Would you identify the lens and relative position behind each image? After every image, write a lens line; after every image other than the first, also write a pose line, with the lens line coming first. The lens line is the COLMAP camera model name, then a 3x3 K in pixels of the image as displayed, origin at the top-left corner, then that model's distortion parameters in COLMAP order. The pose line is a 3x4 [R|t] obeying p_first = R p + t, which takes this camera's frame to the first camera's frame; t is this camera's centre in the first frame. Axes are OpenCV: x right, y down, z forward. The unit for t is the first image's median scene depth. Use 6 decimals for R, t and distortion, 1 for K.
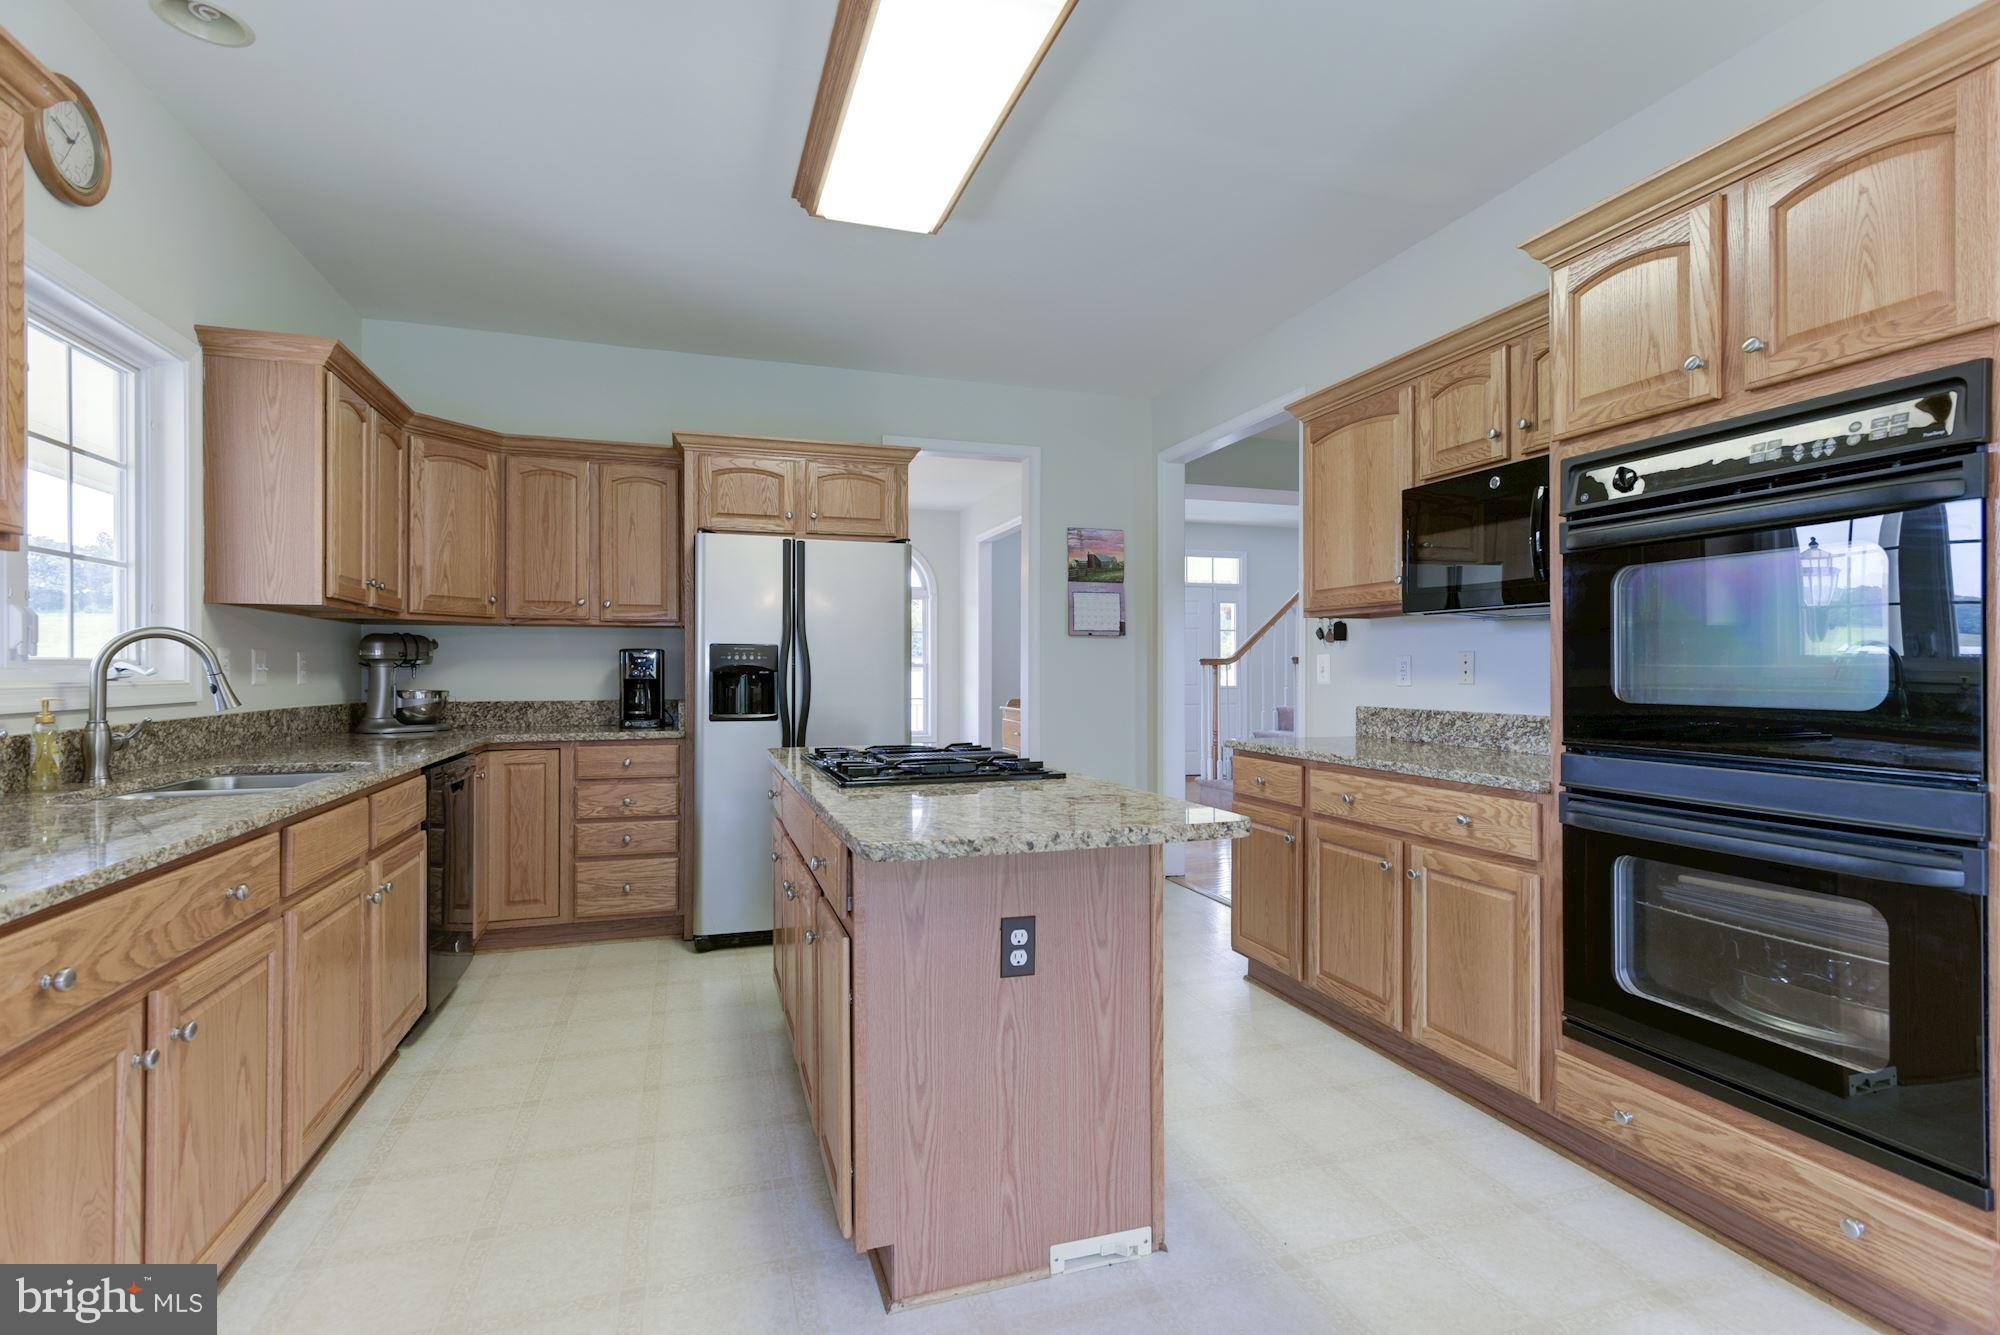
lens RADIAL K [[949.2, 0, 1007.7], [0, 949.2, 670.1], [0, 0, 1]] dist [-0.000792, -0.006957]
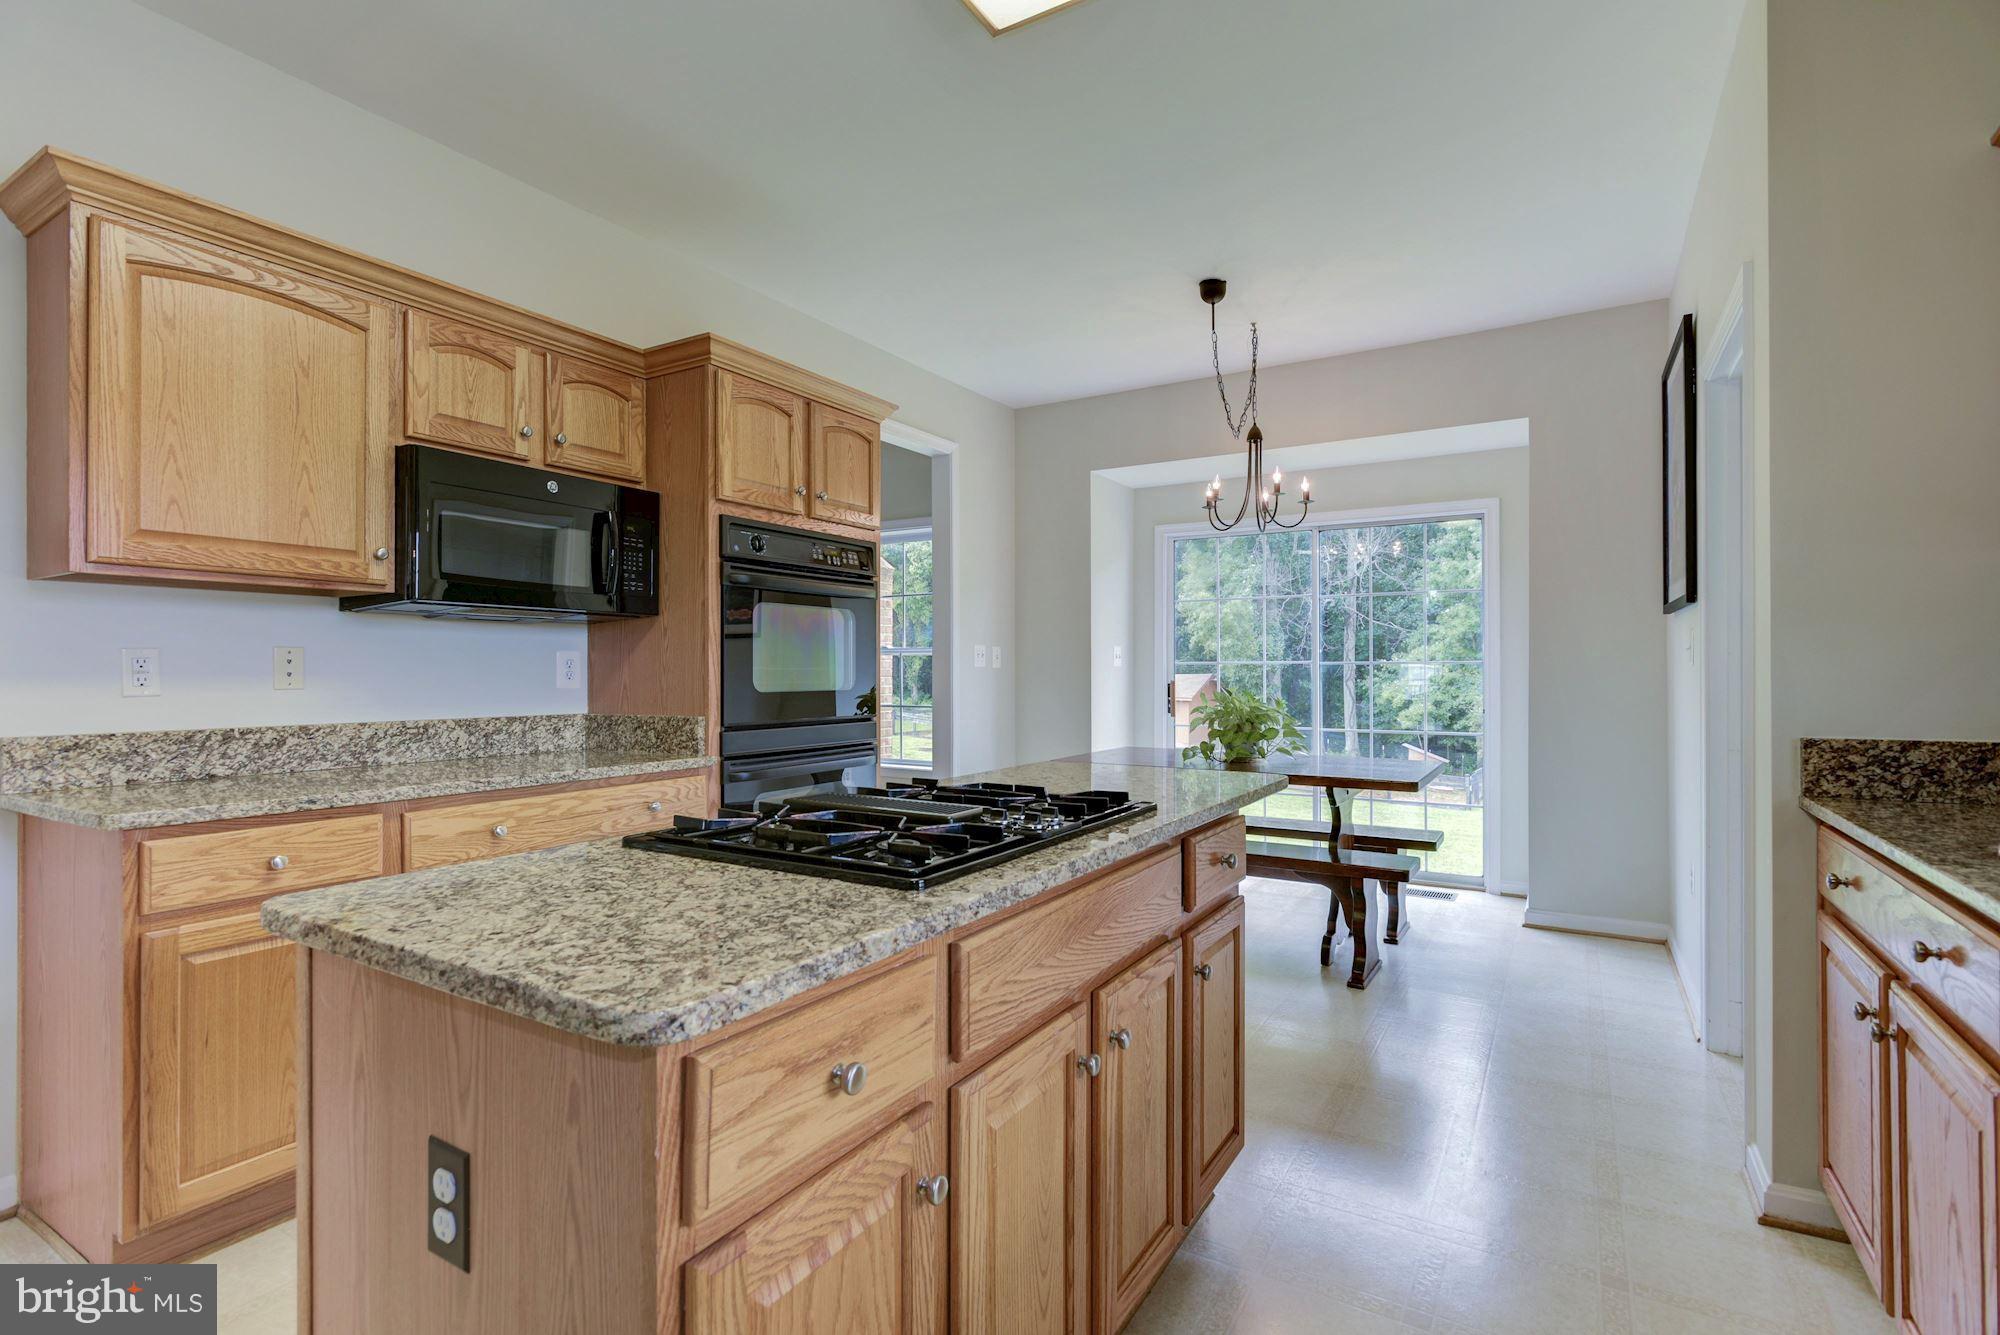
lens RADIAL K [[949.2, 0, 998.9], [0, 949.2, 666.5], [0, 0, 1]] dist [-0.000792, -0.006957]
pose [[-0.644812, 0.005829, 0.764319, -0.424631], [0.002349, 0.999981, -0.005644, 0.001567], [-0.764338, -0.001844, -0.644813, 0.958022]]
